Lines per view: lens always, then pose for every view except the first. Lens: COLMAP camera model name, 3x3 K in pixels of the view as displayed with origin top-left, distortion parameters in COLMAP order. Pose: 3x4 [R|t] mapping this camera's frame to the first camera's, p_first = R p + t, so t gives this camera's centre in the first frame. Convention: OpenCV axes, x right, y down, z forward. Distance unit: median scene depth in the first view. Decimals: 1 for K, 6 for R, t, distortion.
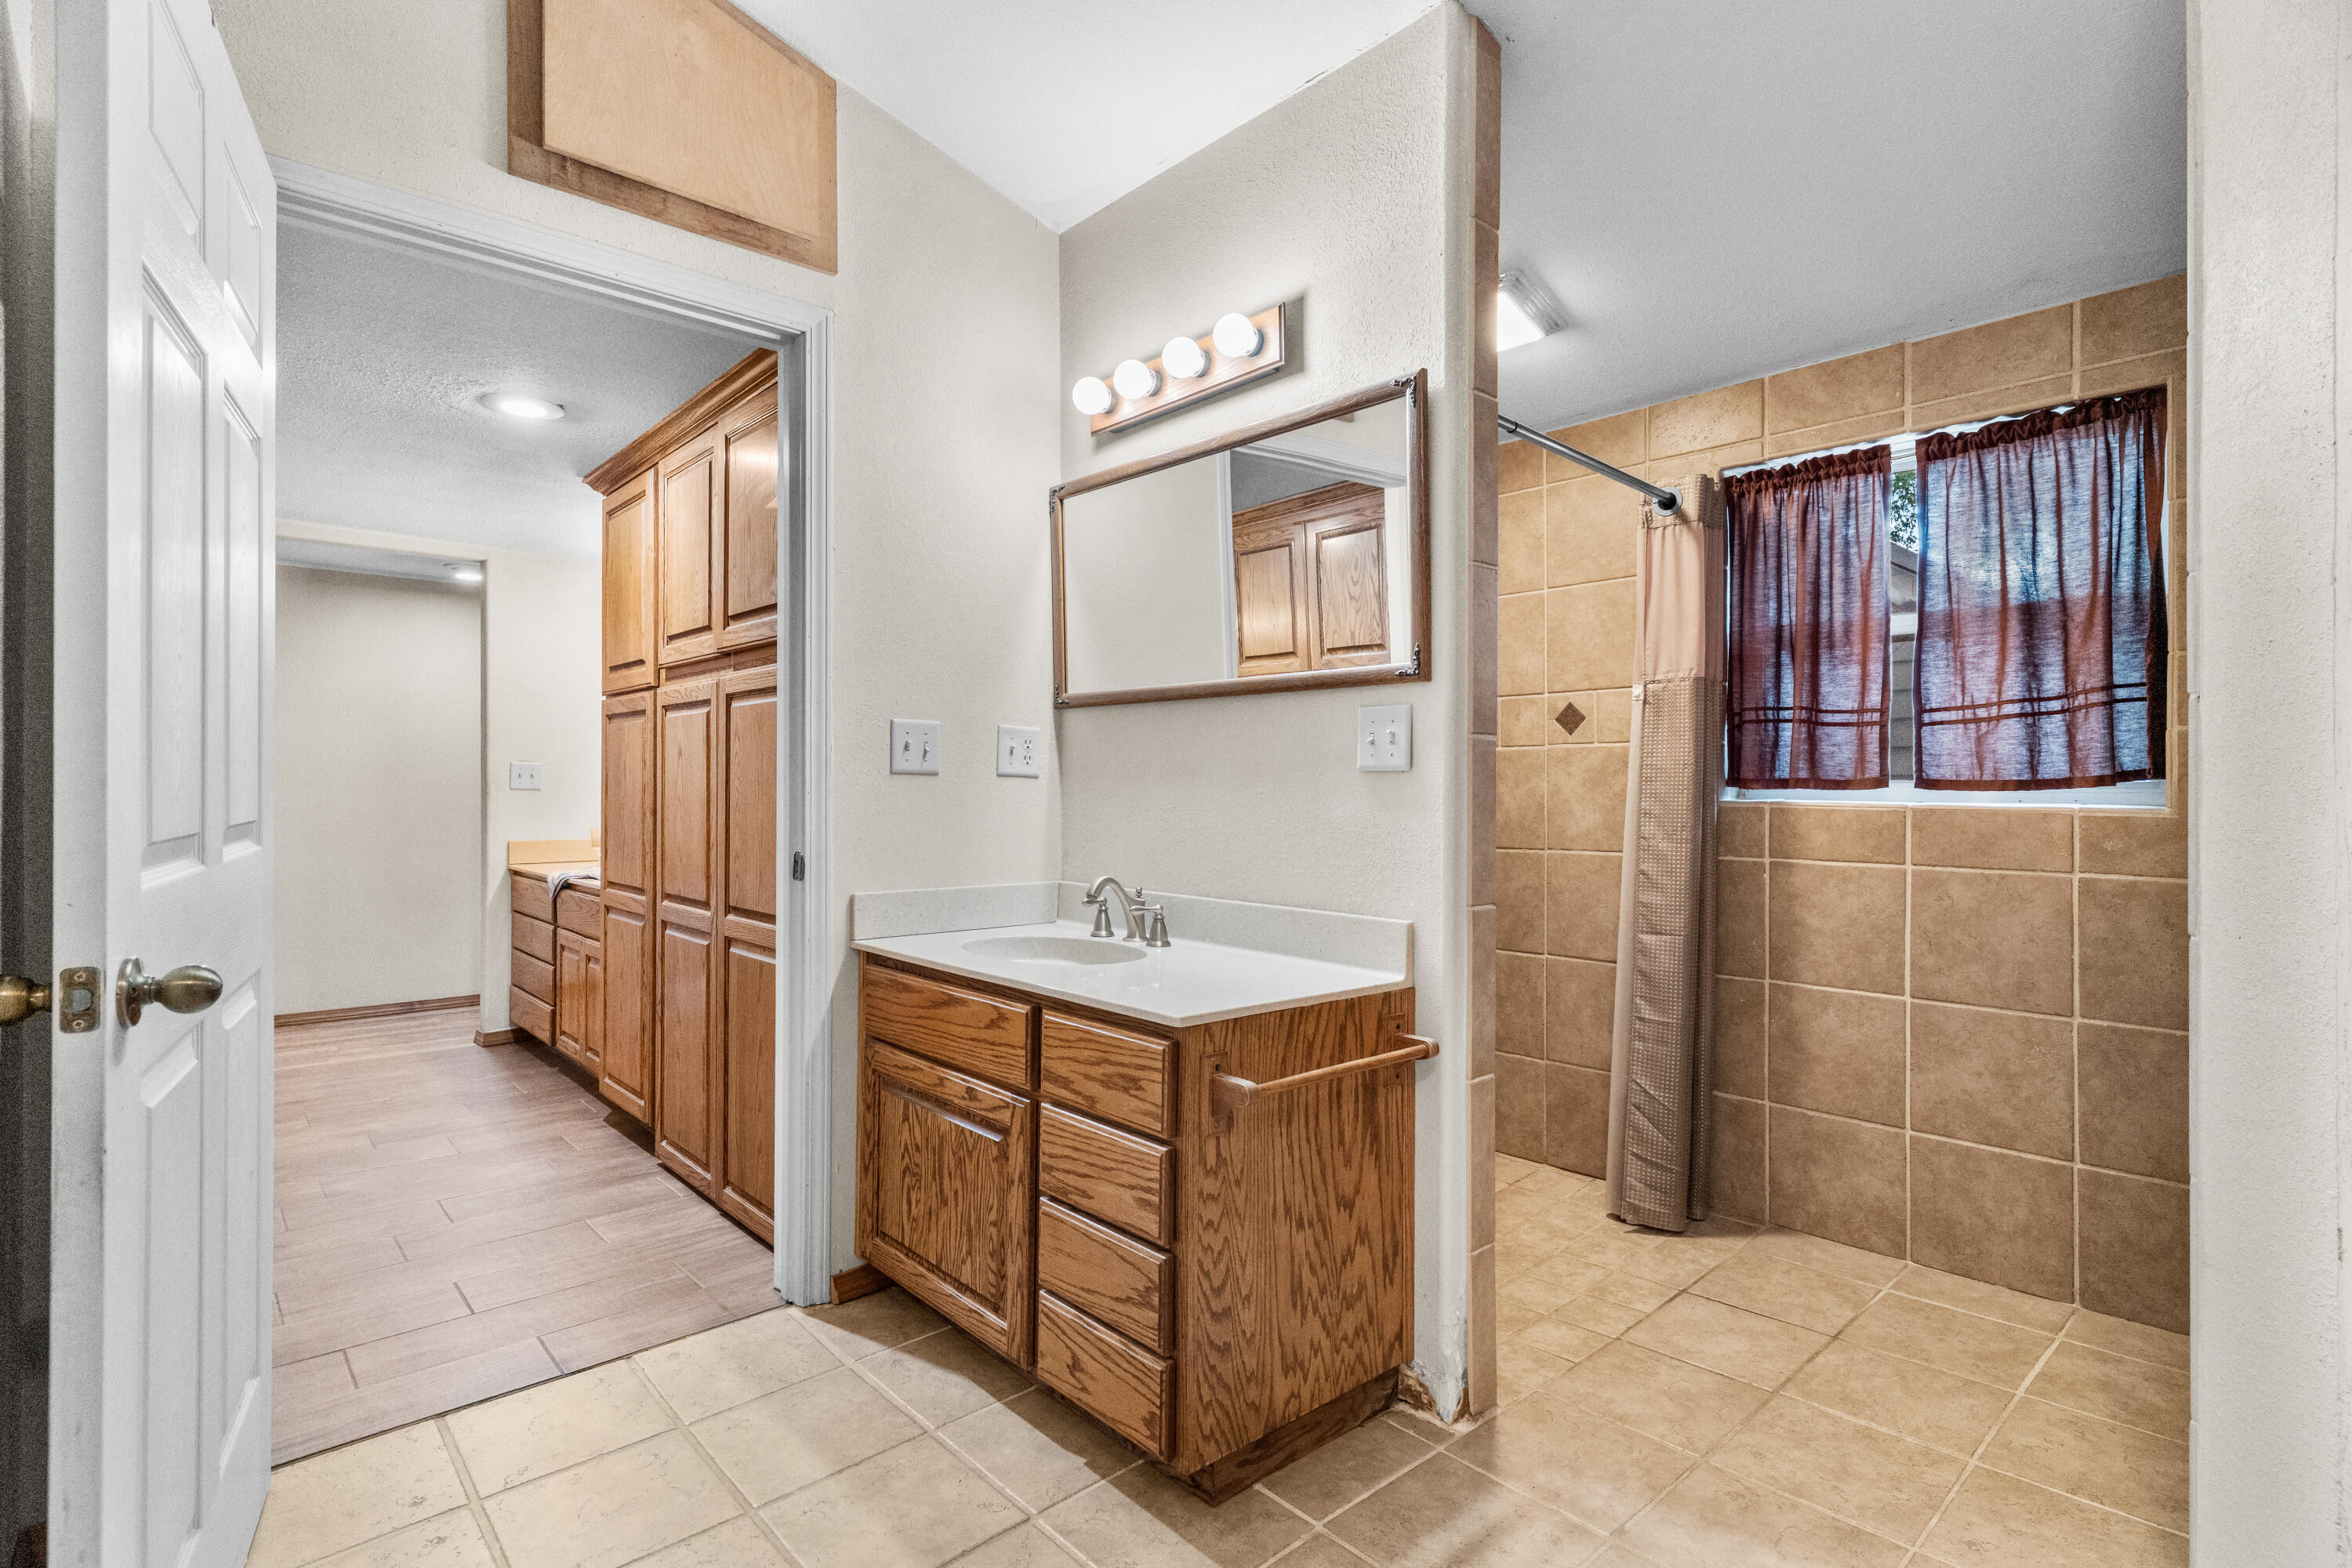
lens RADIAL K [[1132.0, 0, 1180.1], [0, 1132.0, 778.9], [0, 0, 1]] dist [0.002126, 0.001958]
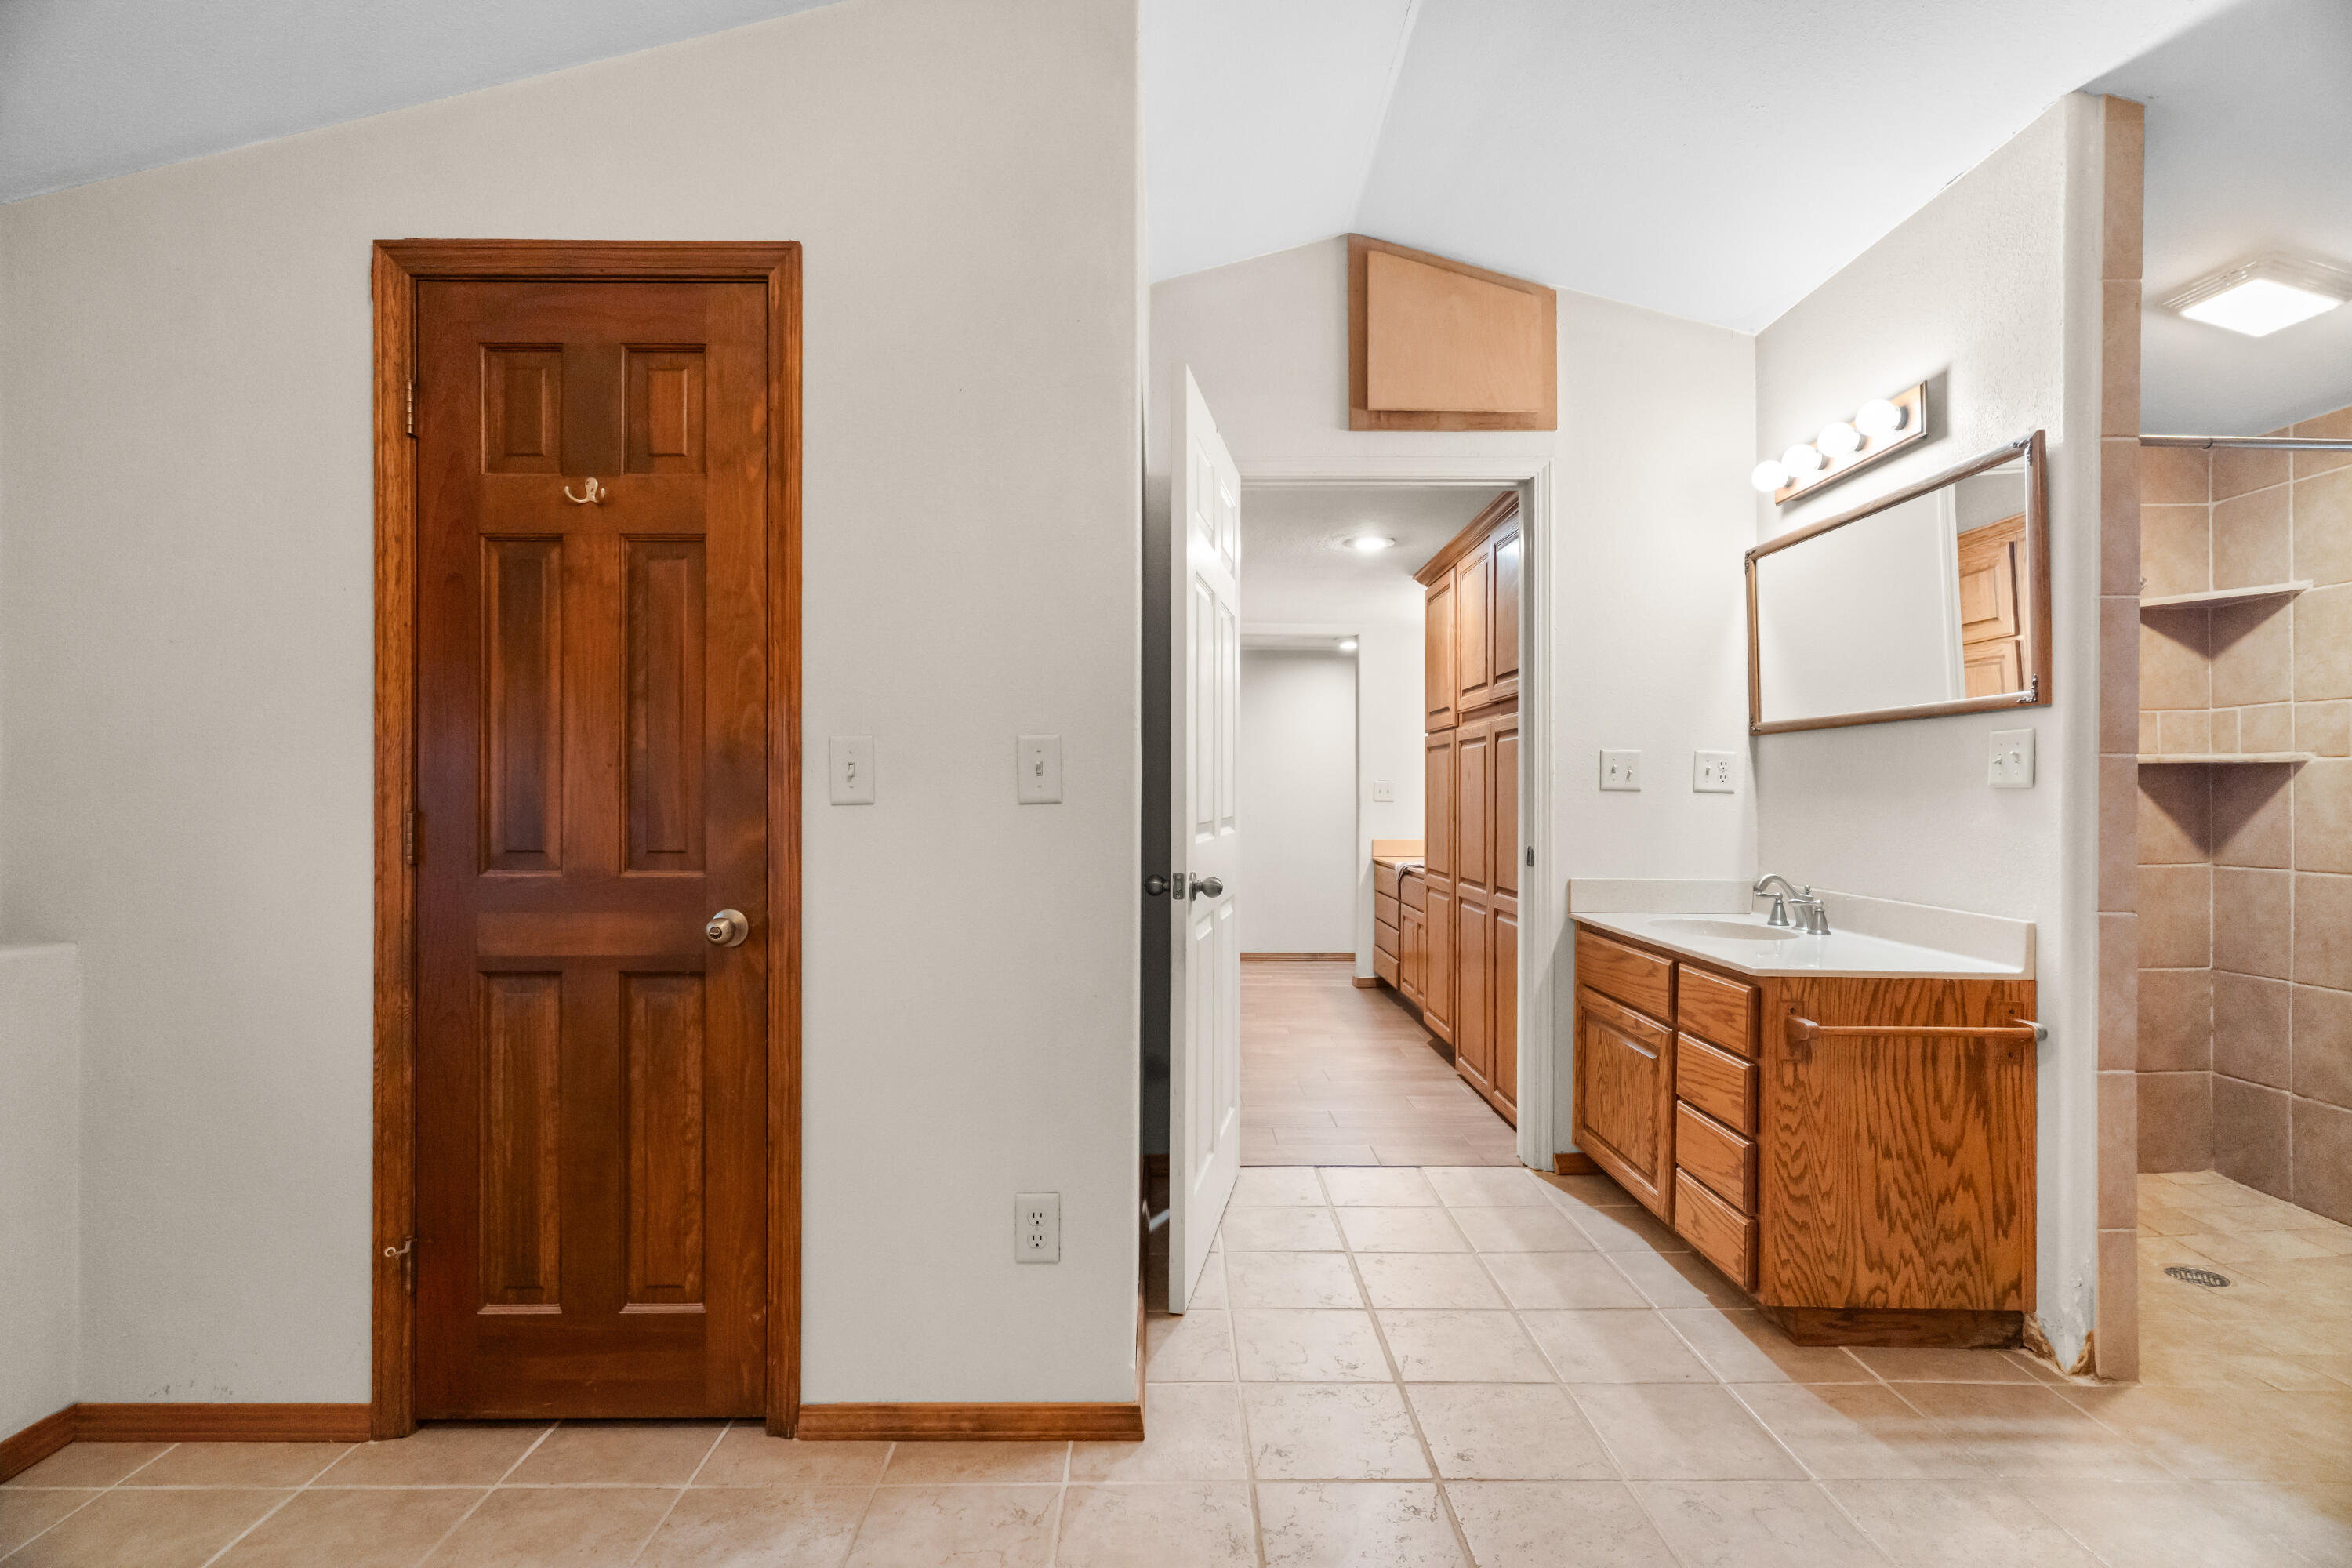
lens RADIAL K [[1132.0, 0, 1176.9], [0, 1132.0, 790.5], [0, 0, 1]] dist [0.002126, 0.001958]
pose [[0.747342, -0.001876, -0.664437, 0.258591], [0.000736, 0.999998, -0.001996, -0.002219], [0.664439, 0.001002, 0.747342, -0.329391]]
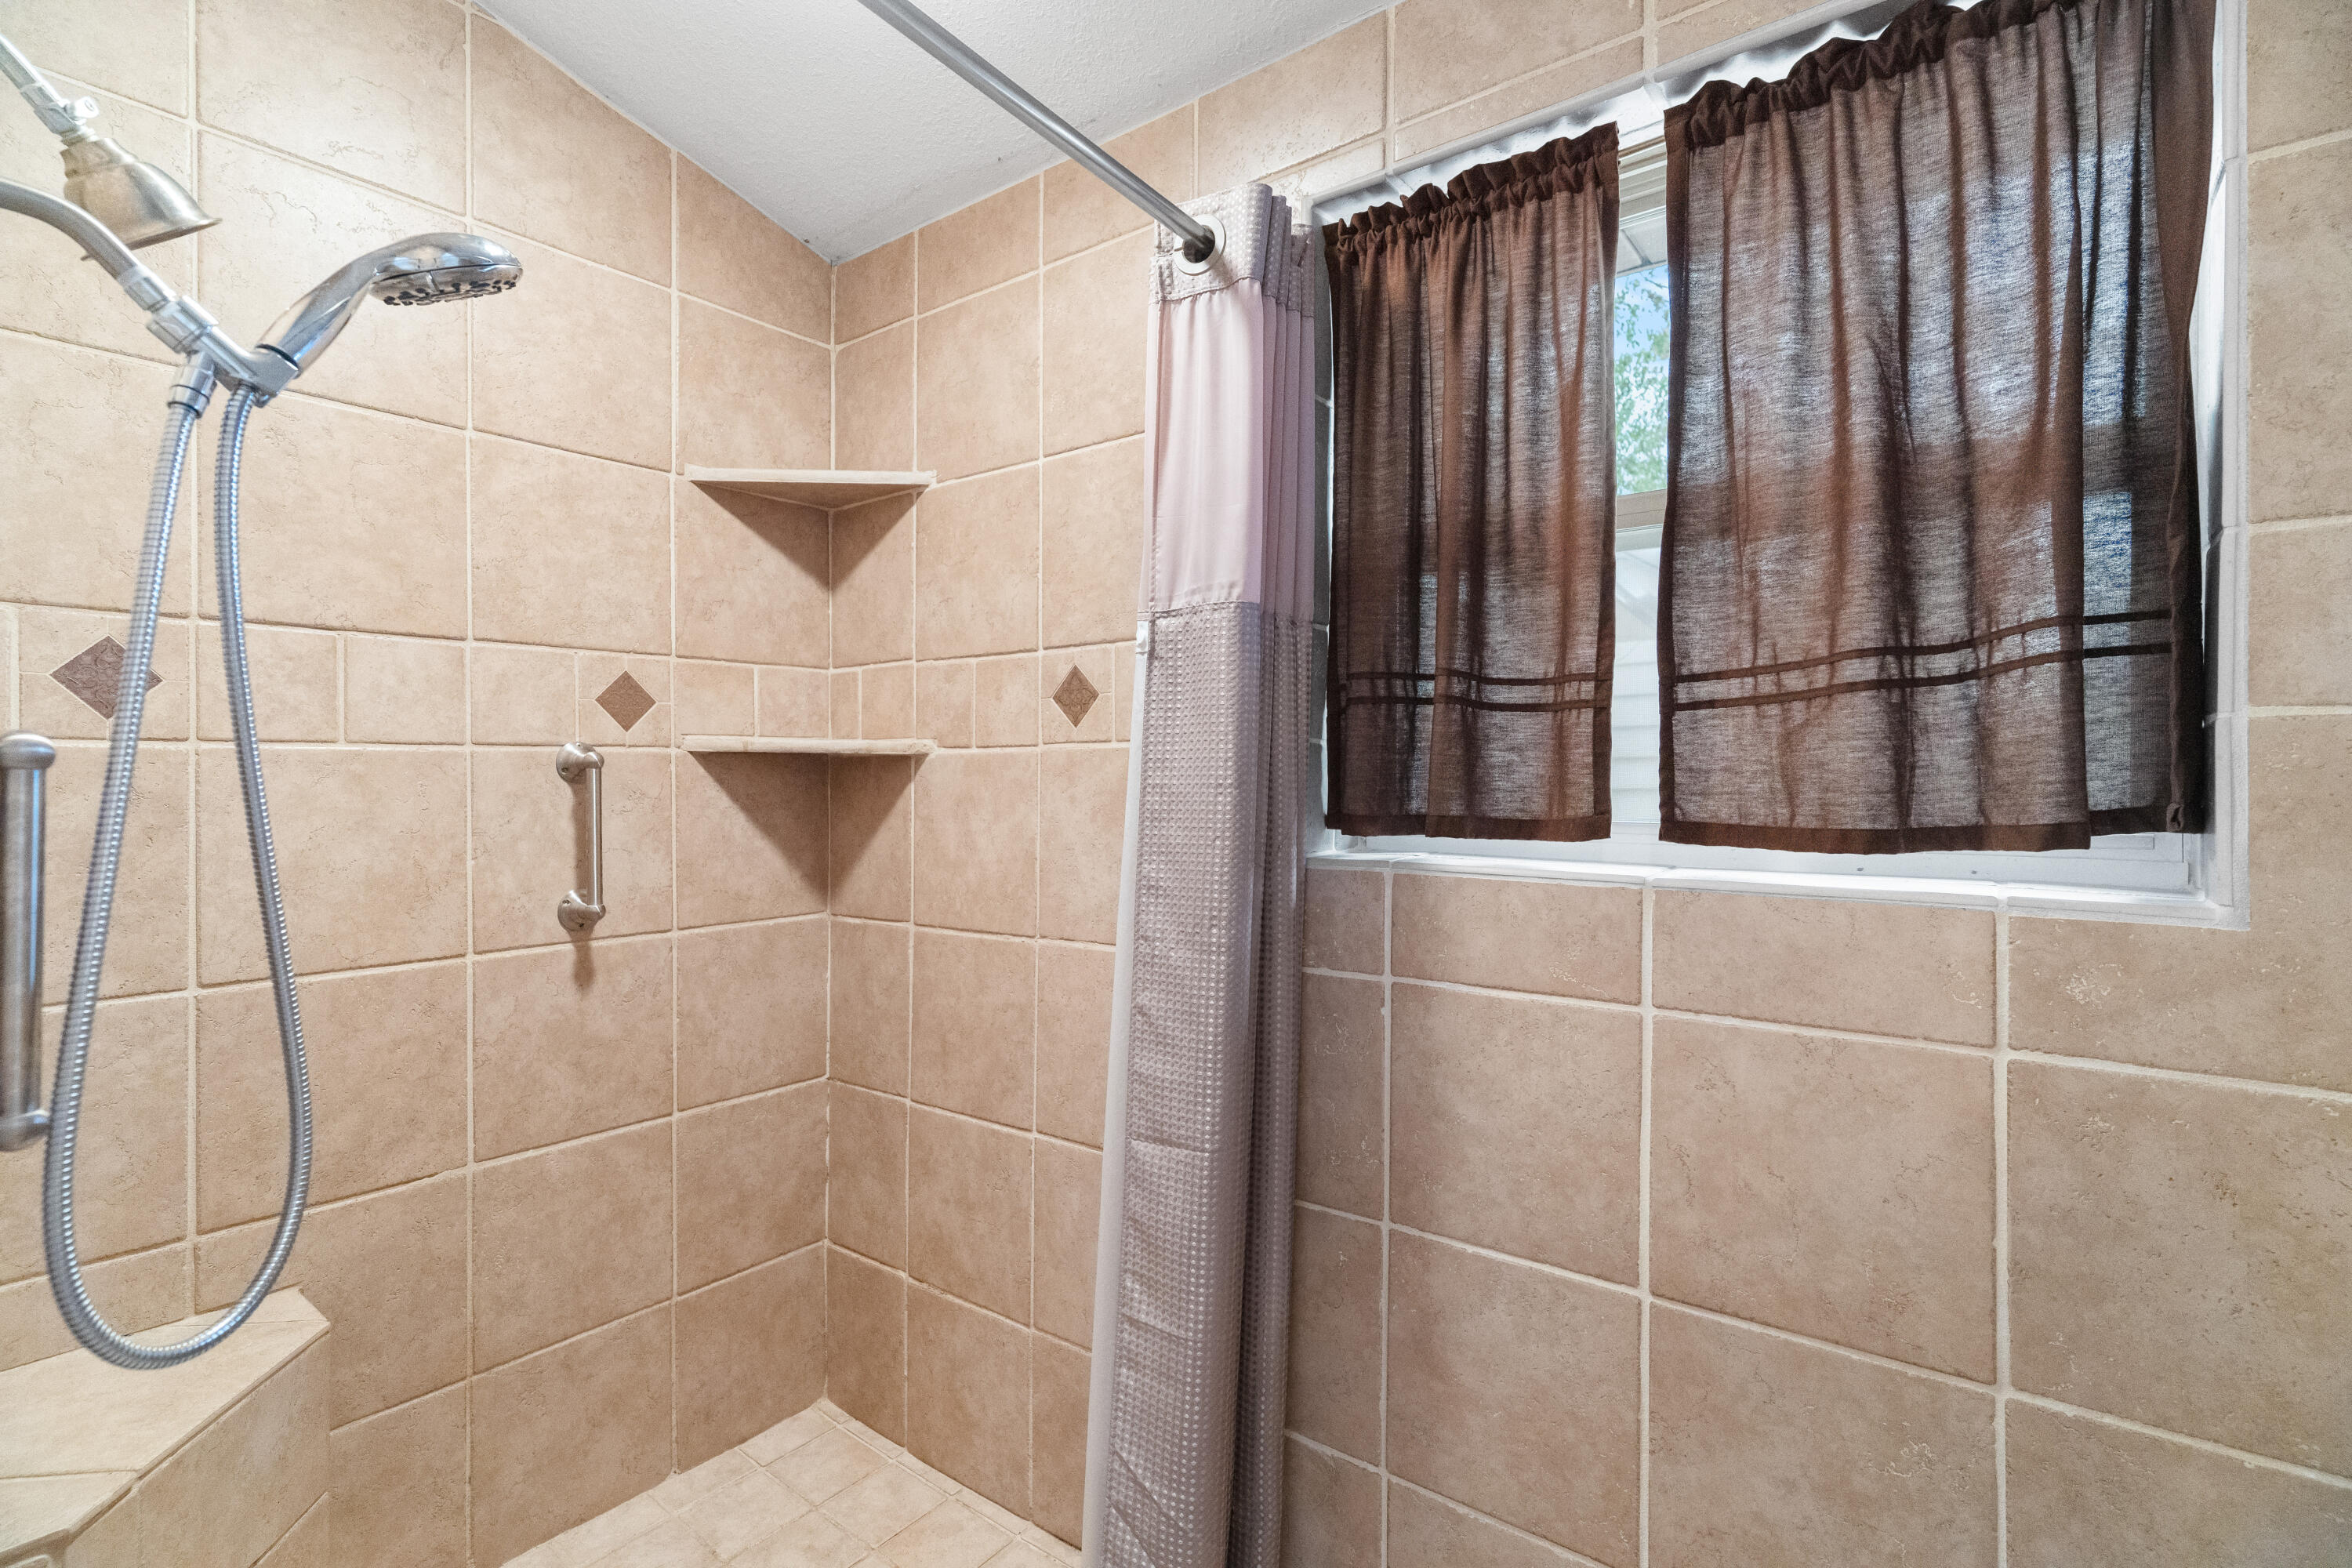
lens RADIAL K [[1132.0, 0, 1168.7], [0, 1132.0, 781.8], [0, 0, 1]] dist [0.002126, 0.001958]
pose [[0.985055, 0.004520, 0.172182, 0.384316], [-0.004558, 0.999990, -0.000178, -0.016473], [-0.172182, -0.000609, 0.985065, 0.600555]]
